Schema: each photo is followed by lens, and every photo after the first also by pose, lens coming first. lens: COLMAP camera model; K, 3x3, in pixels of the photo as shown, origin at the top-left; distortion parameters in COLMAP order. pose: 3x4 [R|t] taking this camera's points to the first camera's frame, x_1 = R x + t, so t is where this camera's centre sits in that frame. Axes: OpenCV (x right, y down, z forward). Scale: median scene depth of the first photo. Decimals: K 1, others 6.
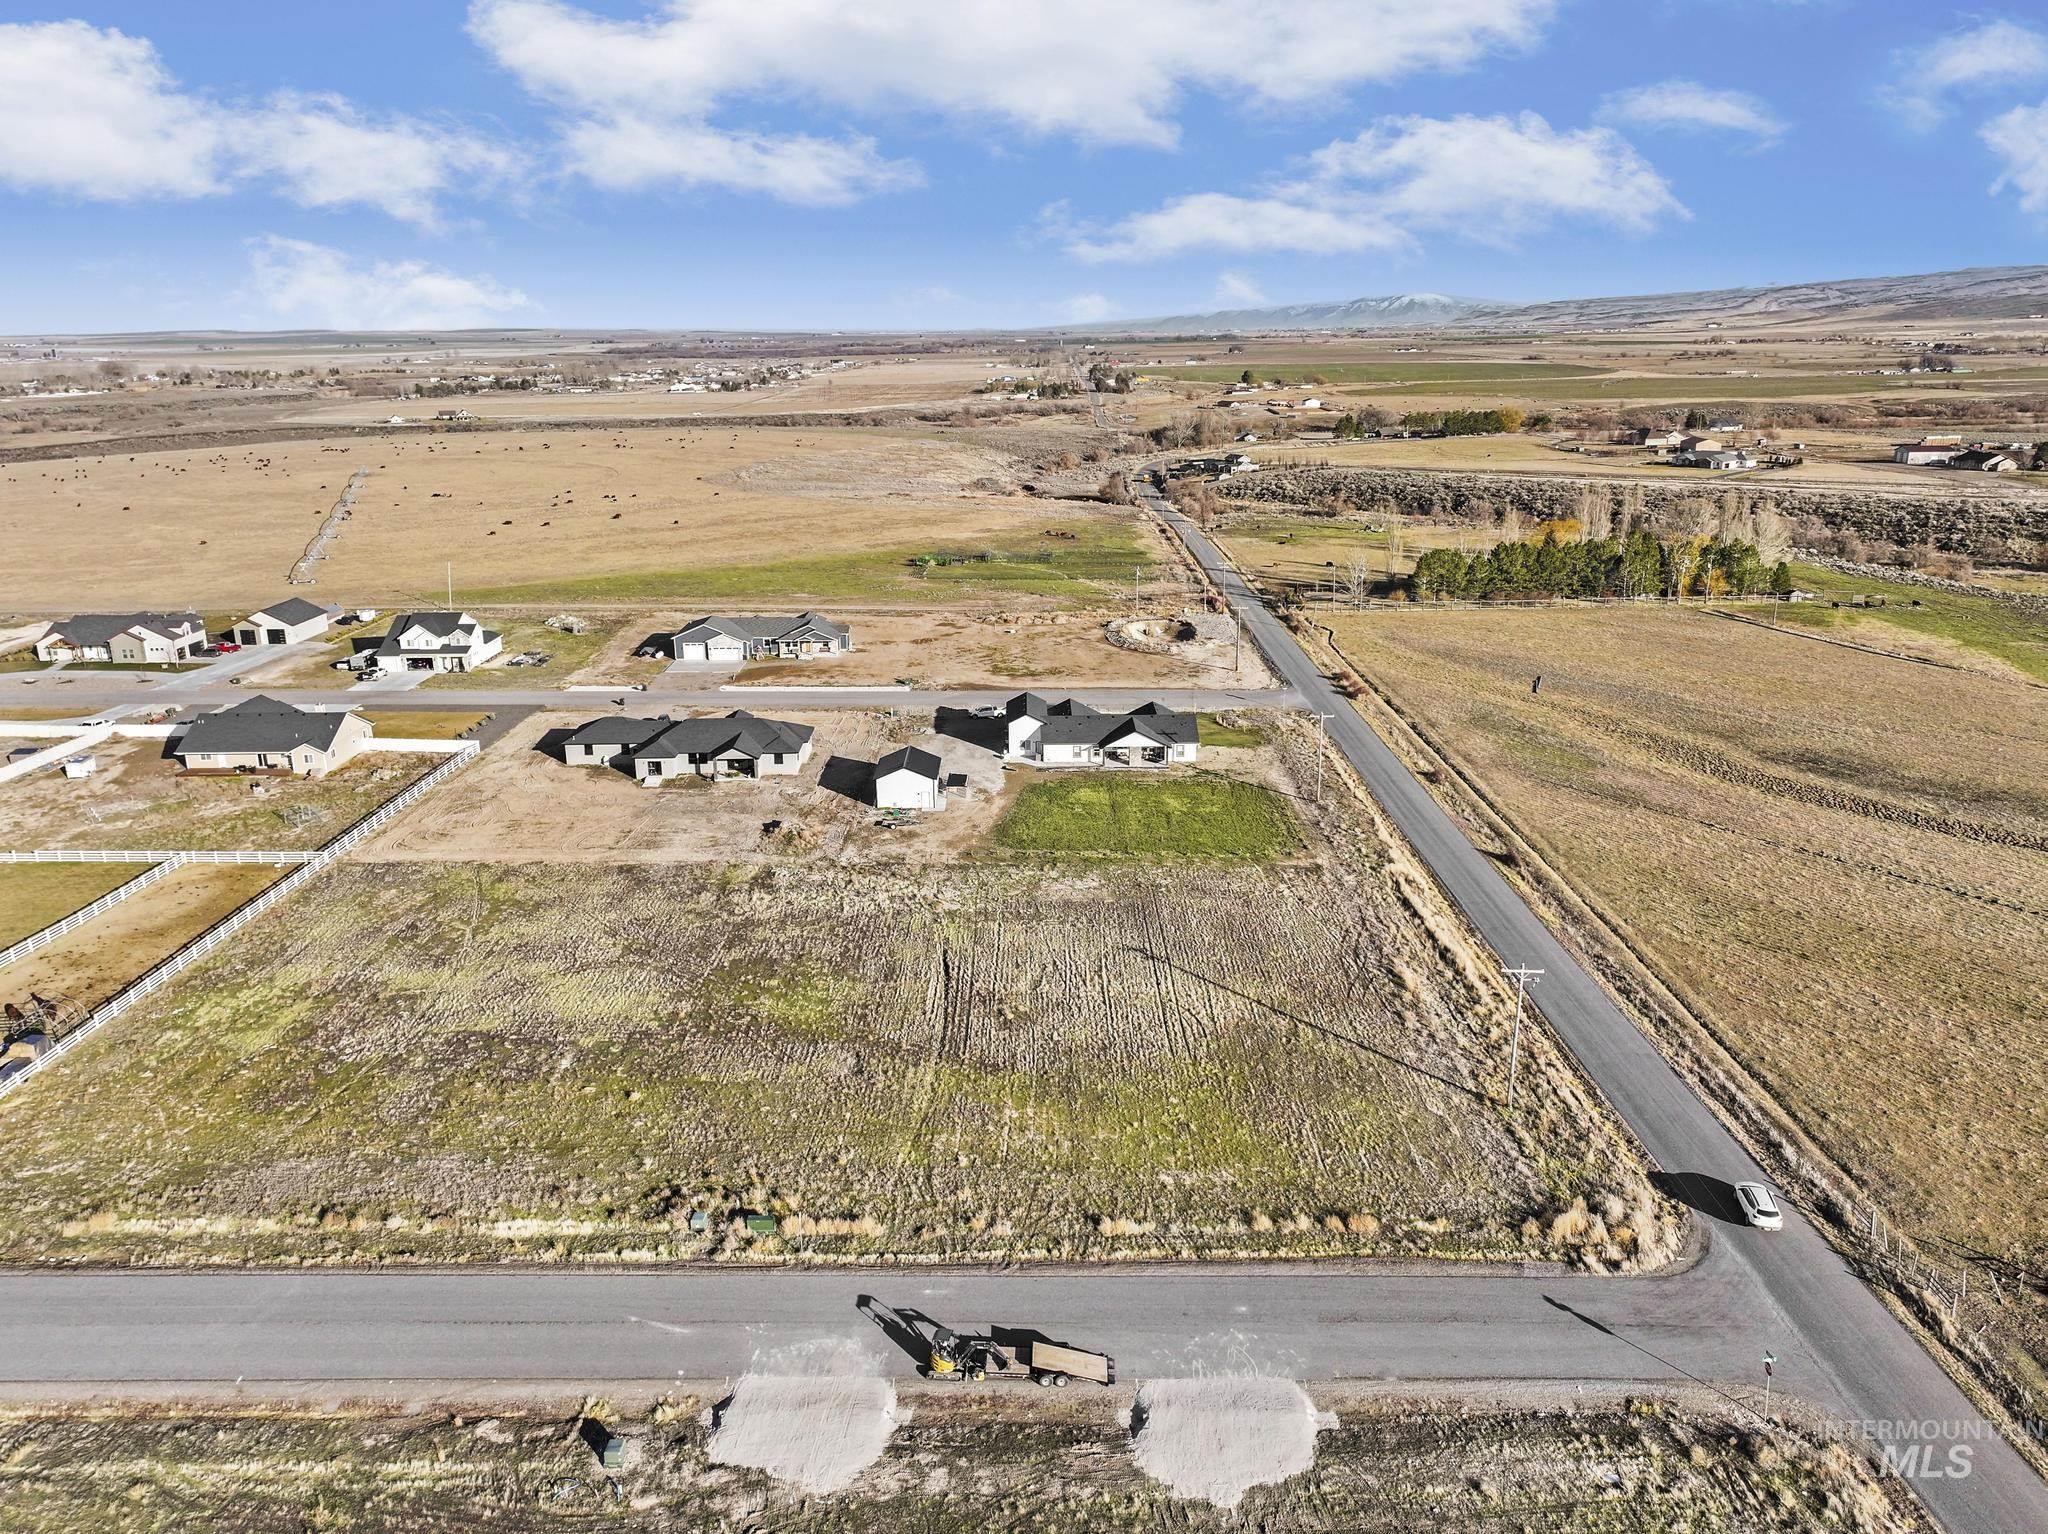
lens RADIAL K [[1432.9, 0, 1031.6], [0, 1432.9, 768.5], [0, 0, 1]] dist [-0.004563, 0.020929]
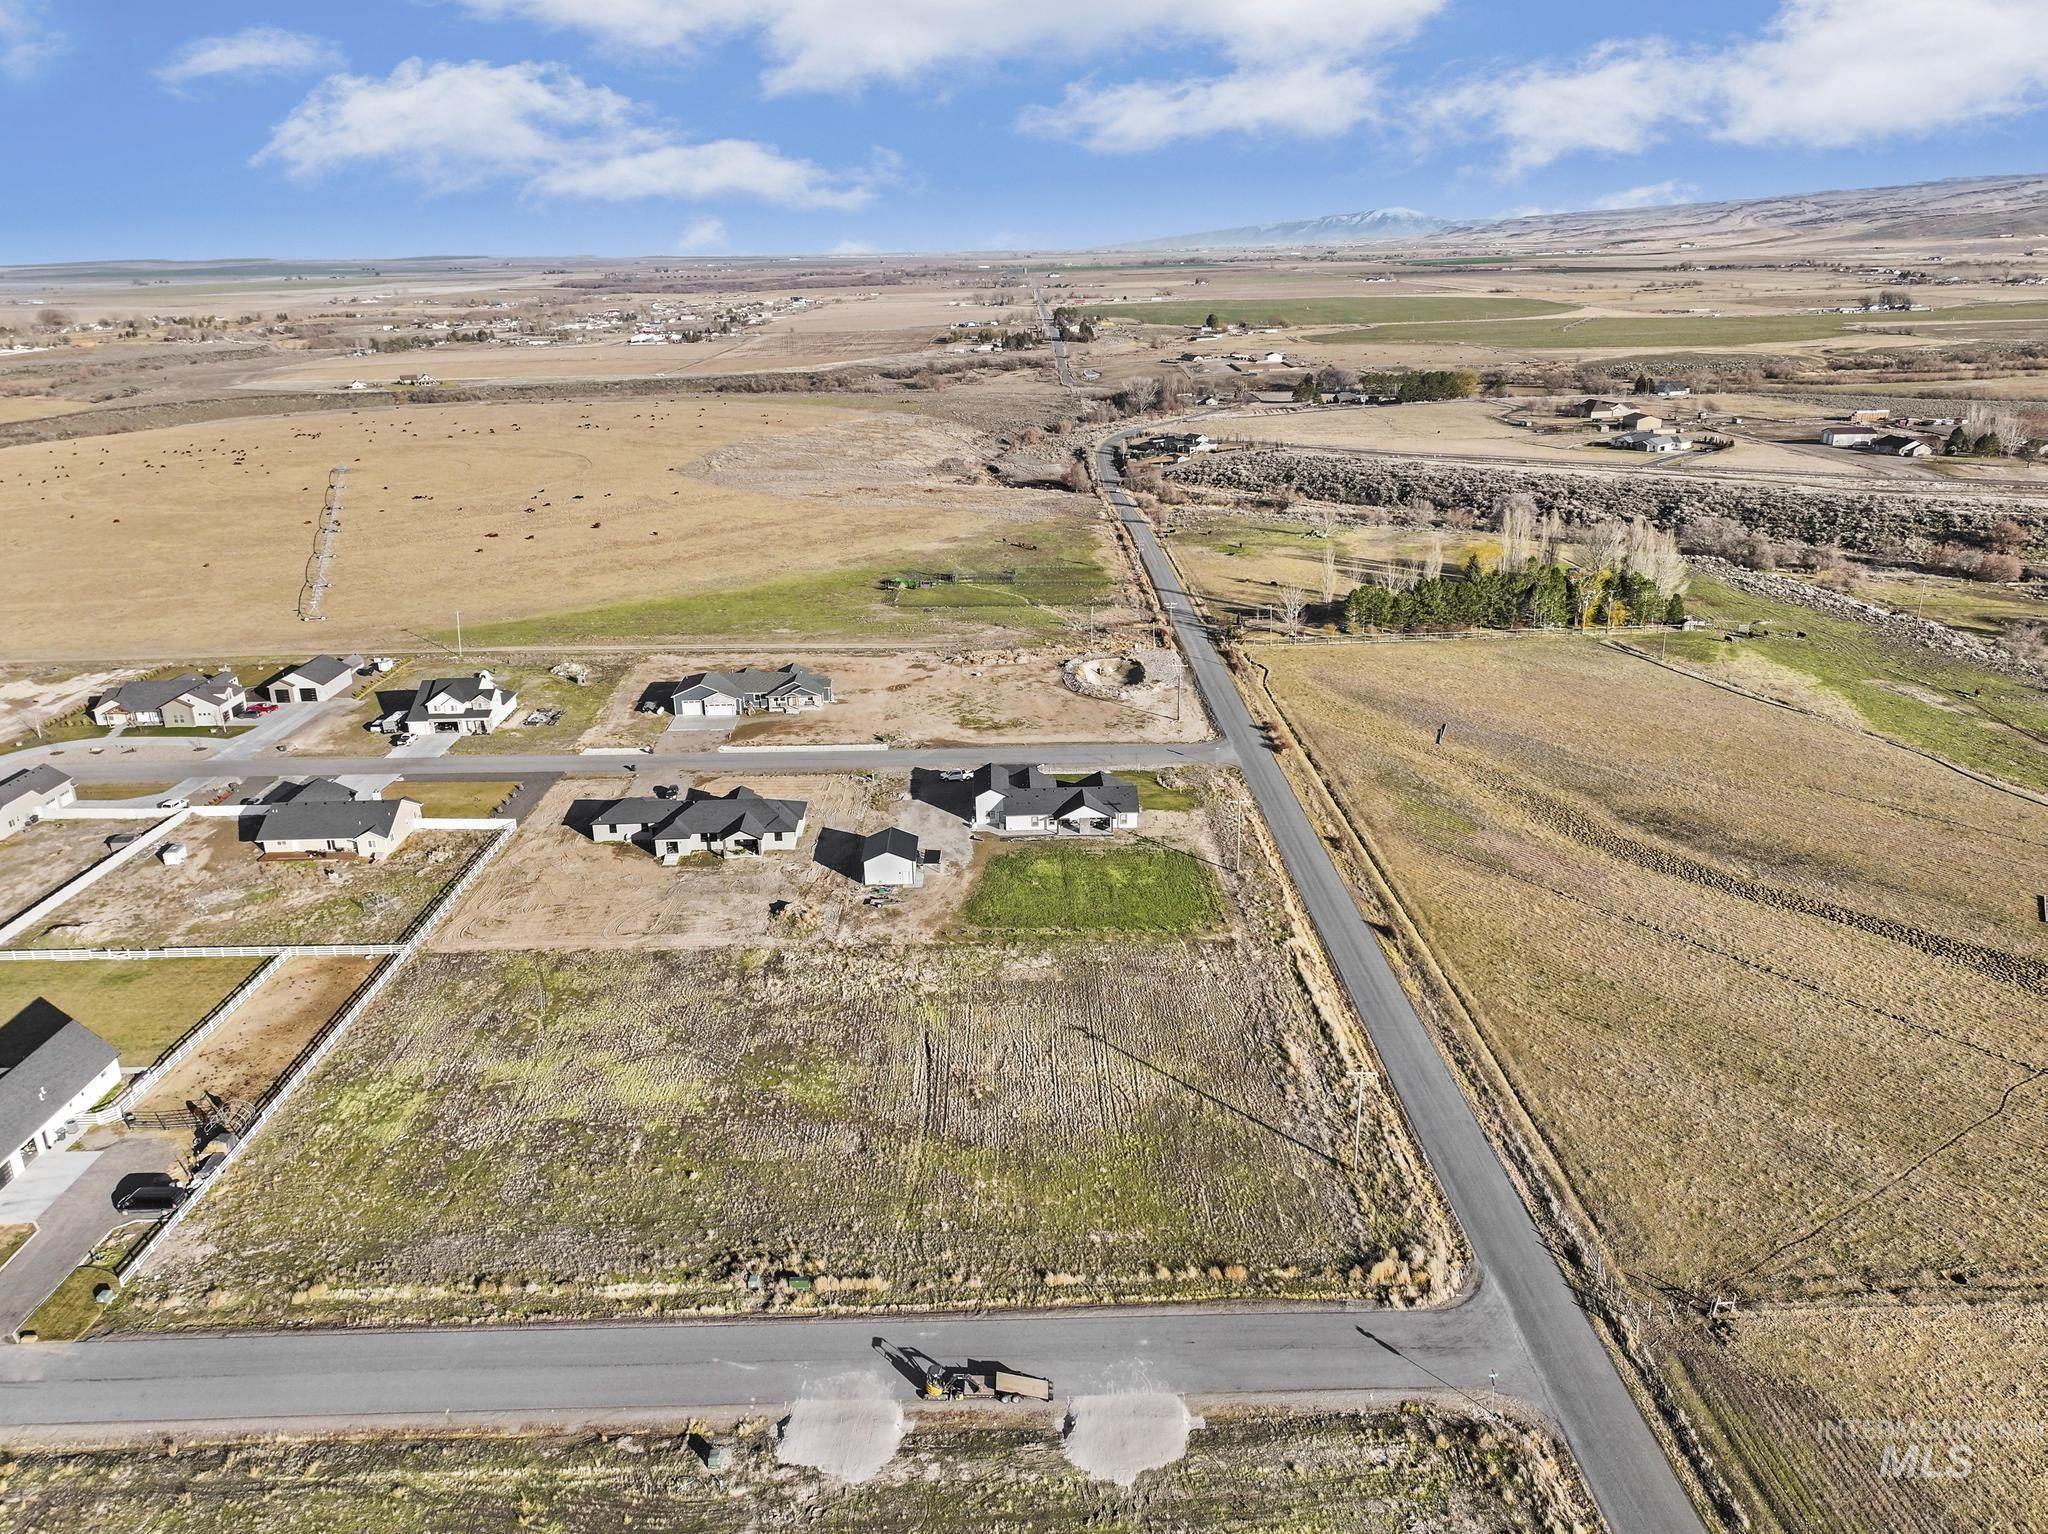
lens RADIAL K [[1451.5, 0, 1032.8], [0, 1451.5, 763.8], [0, 0, 1]] dist [0.003294, 0.003965]
pose [[0.999675, -0.015060, 0.020588, 0.010434], [0.014143, 0.998933, 0.043970, -0.174126], [-0.021228, -0.043664, 0.998821, -0.275133]]
